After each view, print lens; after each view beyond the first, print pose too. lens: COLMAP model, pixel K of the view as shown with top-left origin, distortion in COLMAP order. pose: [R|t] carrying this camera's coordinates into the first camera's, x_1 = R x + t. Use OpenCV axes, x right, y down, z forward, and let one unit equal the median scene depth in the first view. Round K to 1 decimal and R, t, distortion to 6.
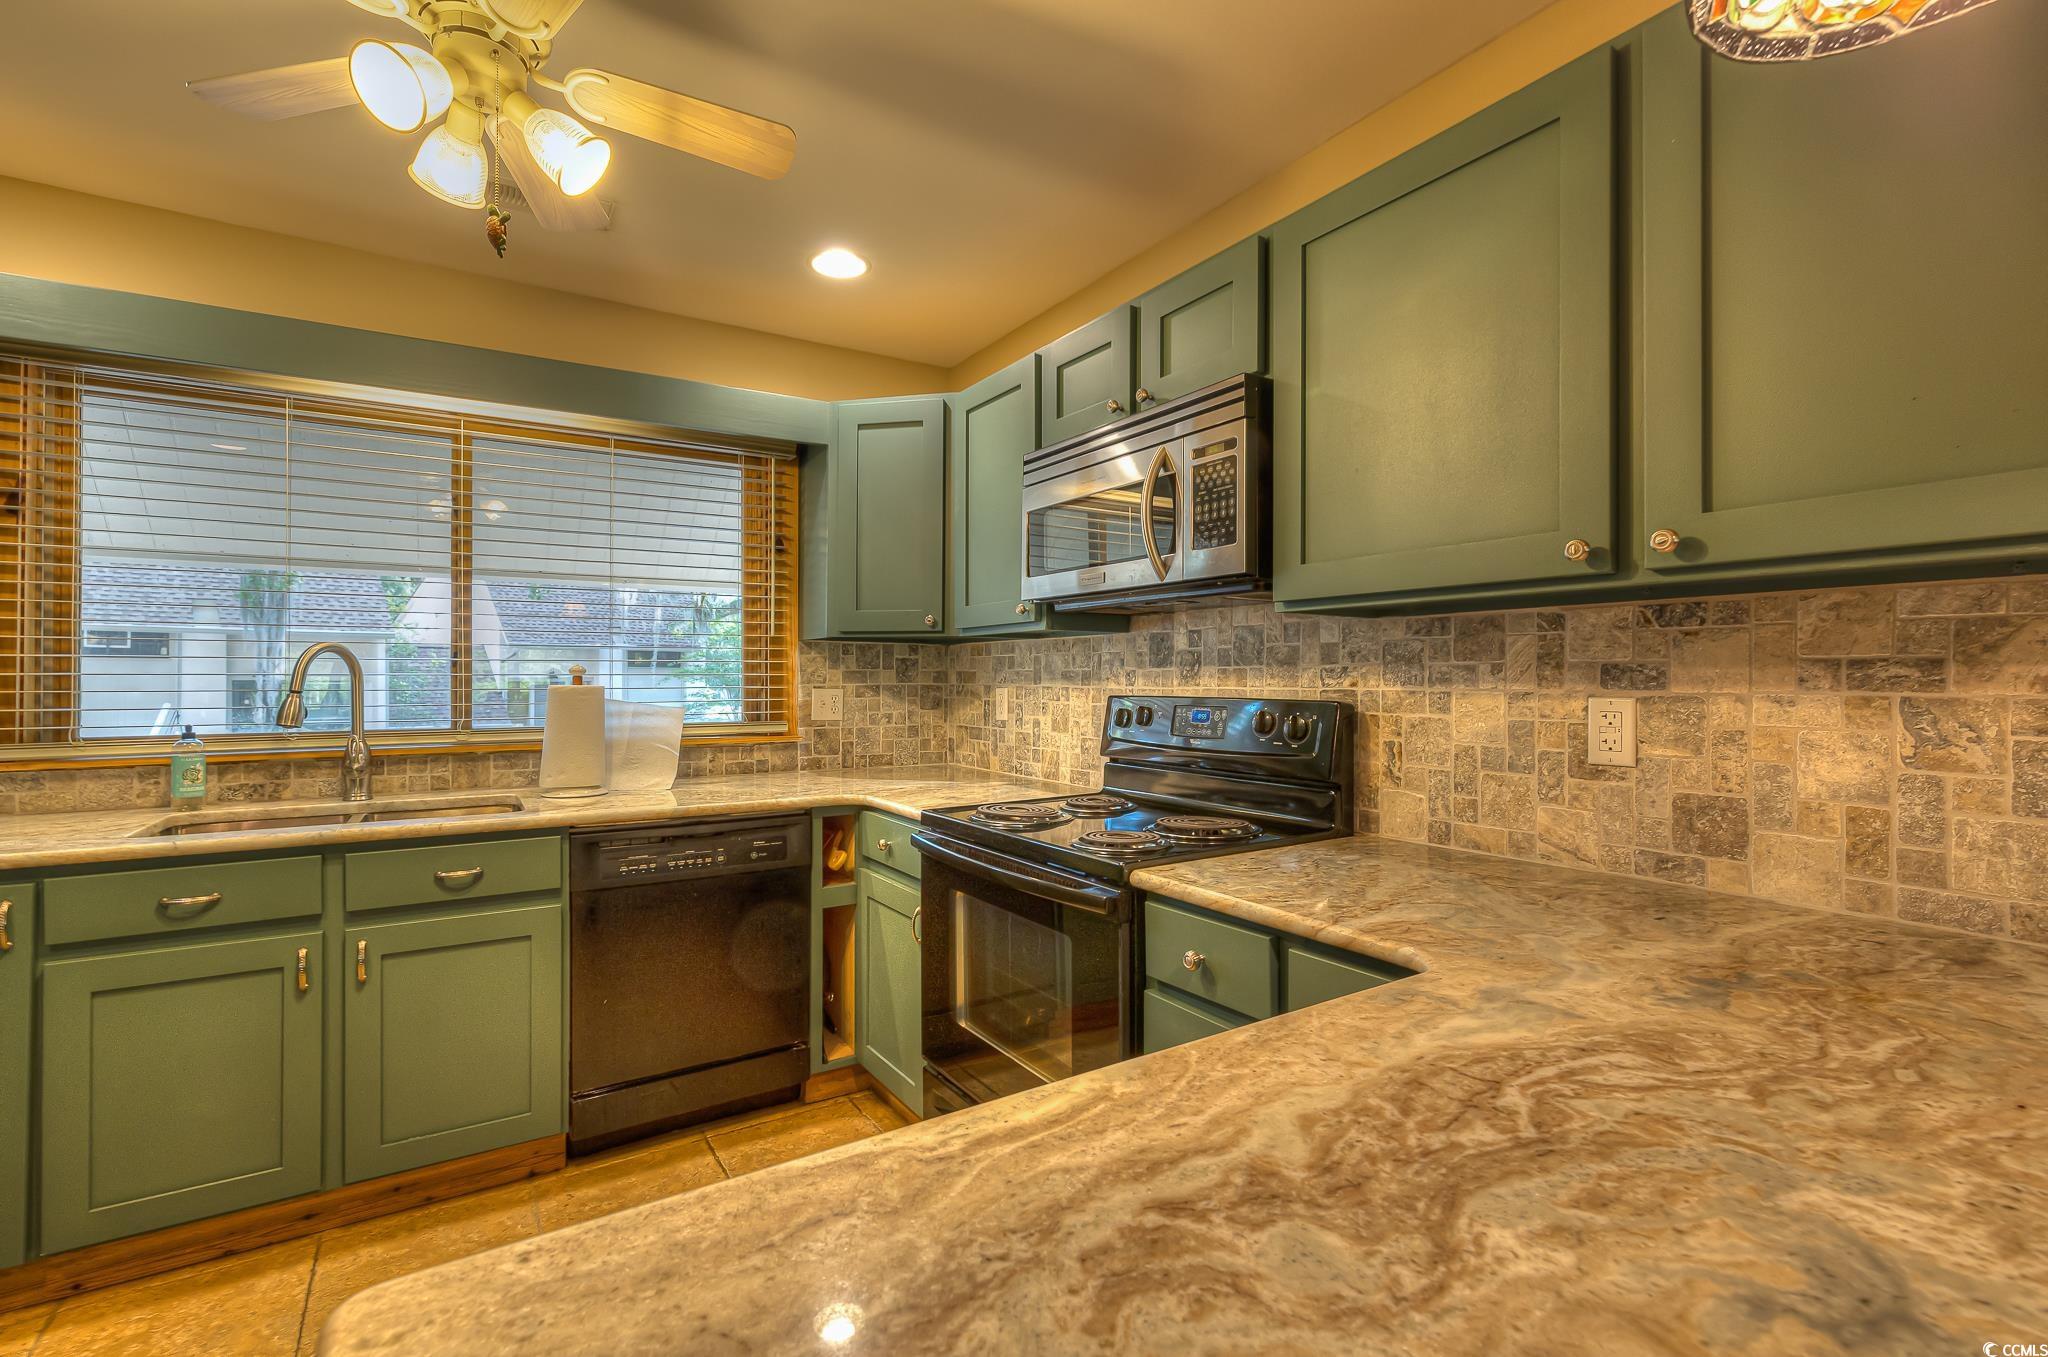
lens RADIAL K [[875.3, 0, 1005.9], [0, 875.3, 676.3], [0, 0, 1]] dist [-0.001802, 0.000103]
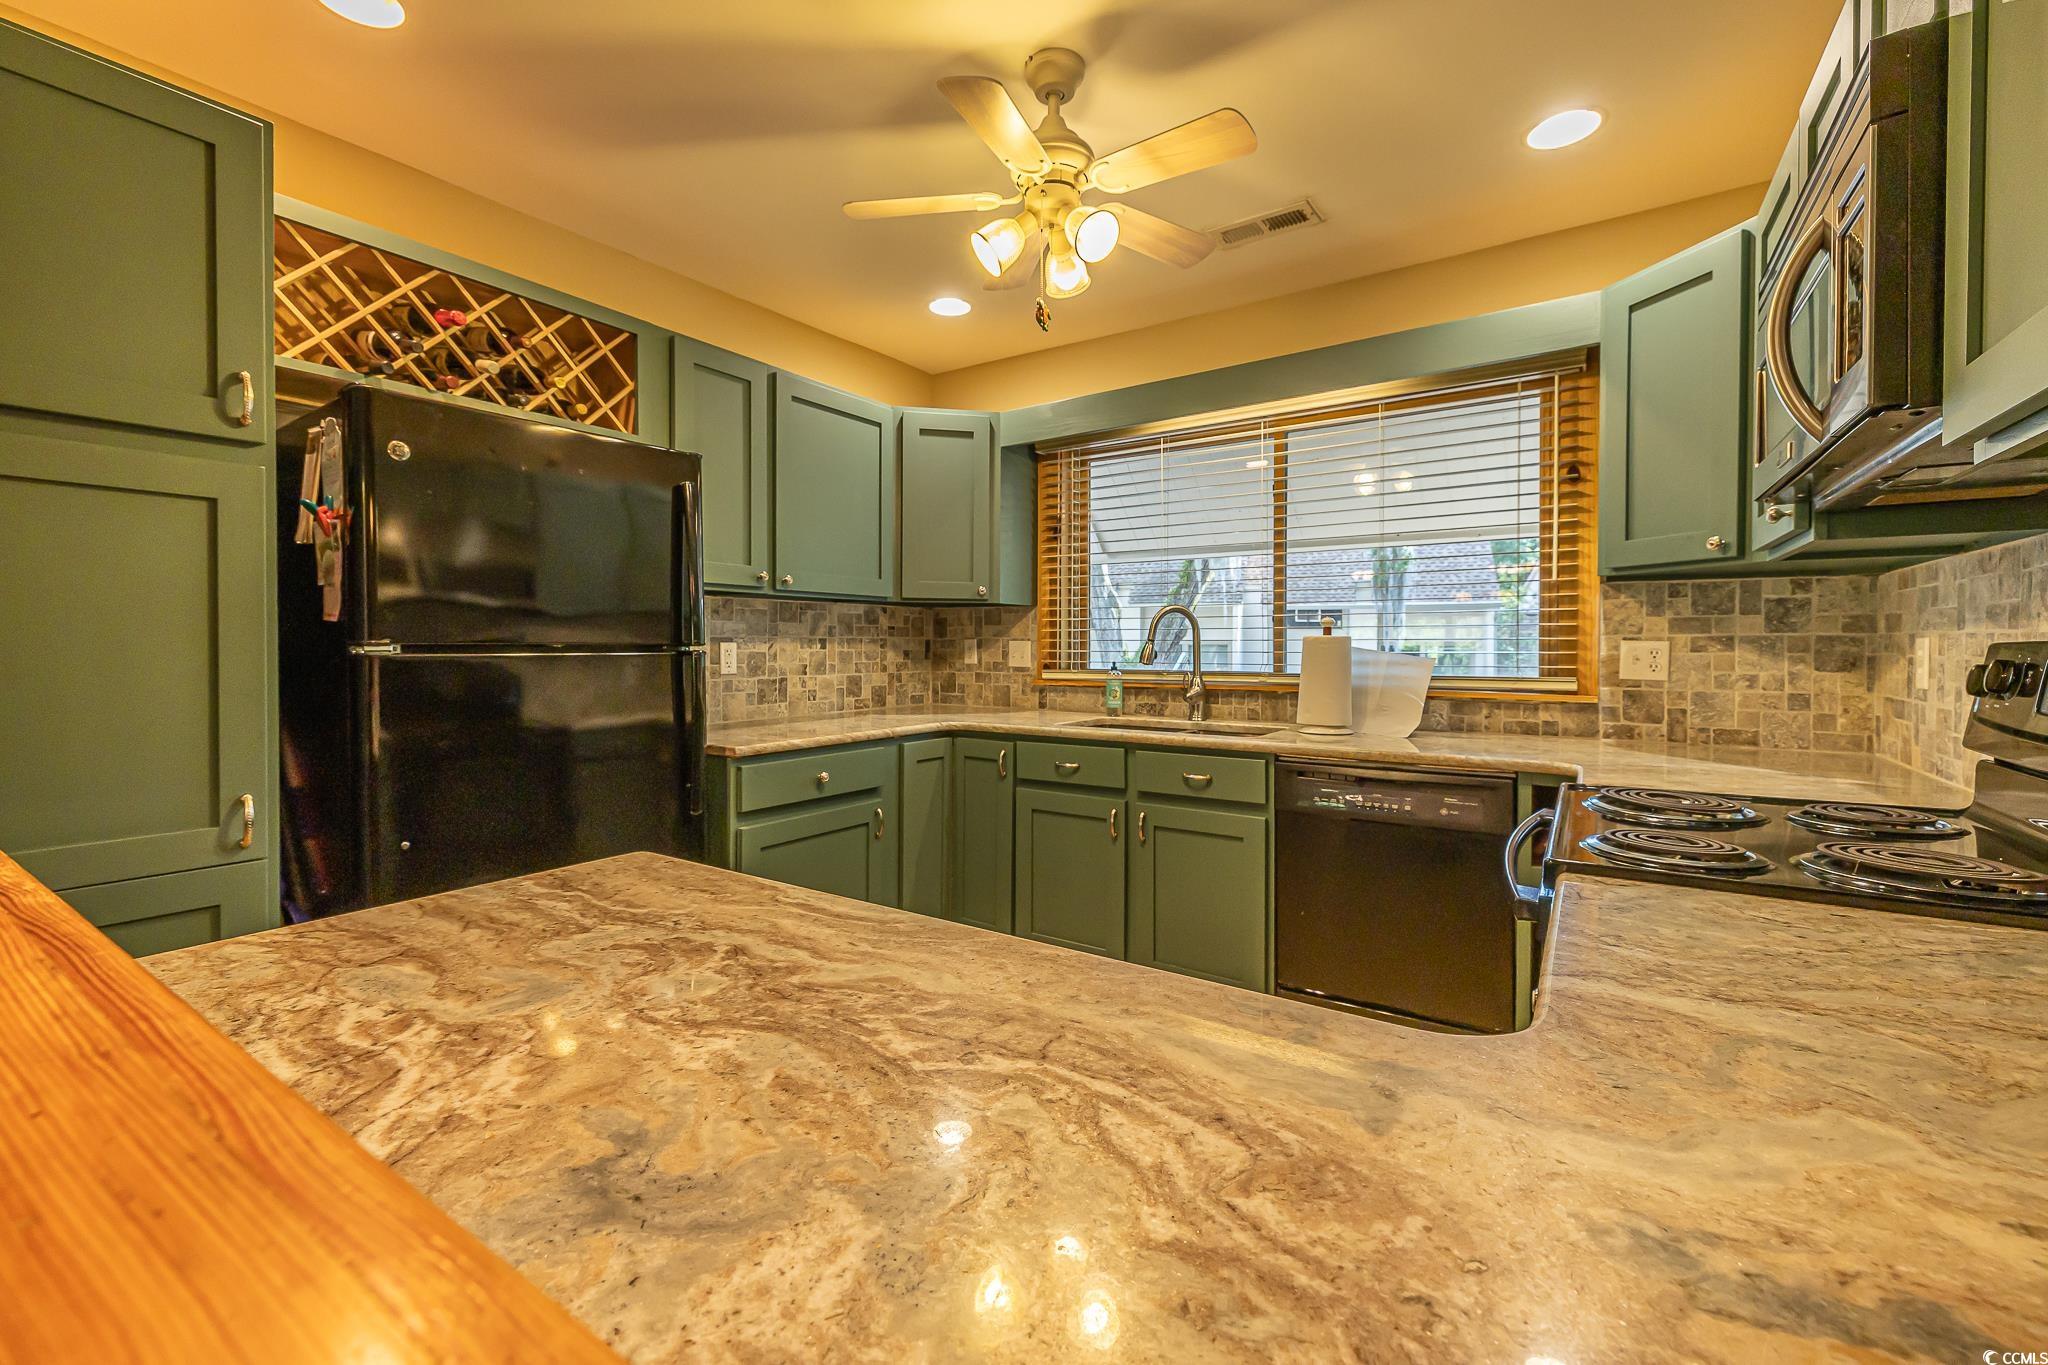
lens RADIAL K [[875.3, 0, 1018.1], [0, 875.3, 657.0], [0, 0, 1]] dist [-0.001802, 0.000103]
pose [[0.398628, 0.012861, -0.917023, 0.802138], [0.000226, 0.999900, 0.014121, 0.046389], [0.917113, -0.005837, 0.398585, 0.400961]]
